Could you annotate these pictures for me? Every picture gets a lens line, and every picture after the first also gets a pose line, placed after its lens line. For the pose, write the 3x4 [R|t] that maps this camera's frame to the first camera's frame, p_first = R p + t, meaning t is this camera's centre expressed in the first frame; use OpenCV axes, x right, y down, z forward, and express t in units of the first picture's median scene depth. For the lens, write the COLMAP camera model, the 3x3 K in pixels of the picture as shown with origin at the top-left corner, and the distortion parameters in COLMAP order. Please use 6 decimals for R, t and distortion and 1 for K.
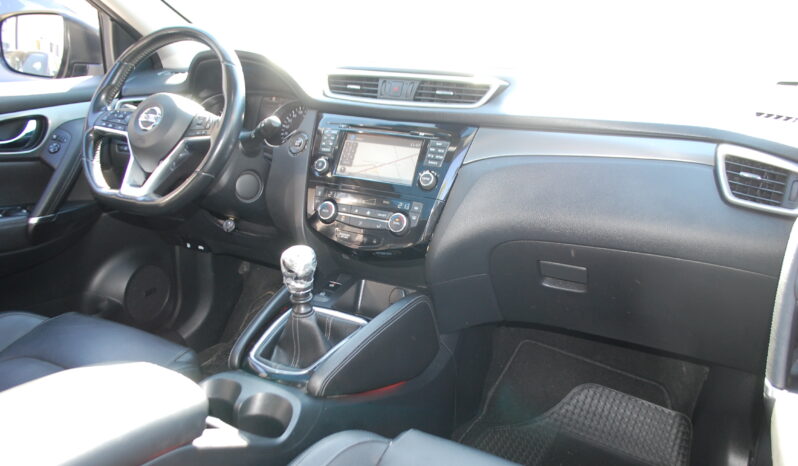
lens RADIAL K [[635.8, 0, 401.4], [0, 635.8, 237.9], [0, 0, 1]] dist [-0.091809, 0.017906]
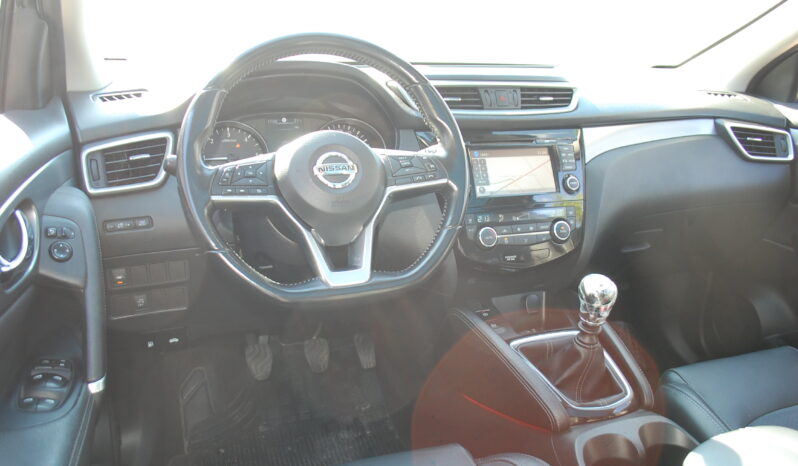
lens RADIAL K [[635.8, 0, 401.5], [0, 635.8, 217.2], [0, 0, 1]] dist [-0.091809, 0.017906]
pose [[0.676478, -0.222271, 0.702121, -0.855874], [0.205841, 0.972437, 0.109522, -0.201051], [-0.707112, 0.070436, 0.703585, 0.451688]]
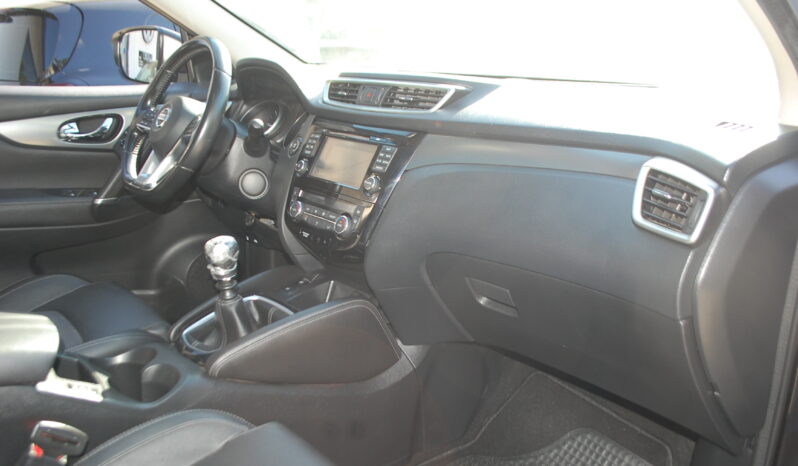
lens RADIAL K [[635.8, 0, 401.0], [0, 635.8, 235.0], [0, 0, 1]] dist [-0.091809, 0.017906]
pose [[0.933661, 0.085452, -0.347815, 0.419429], [-0.098780, 0.994893, -0.020734, 0.003871], [0.344267, 0.053715, 0.937334, 0.083565]]
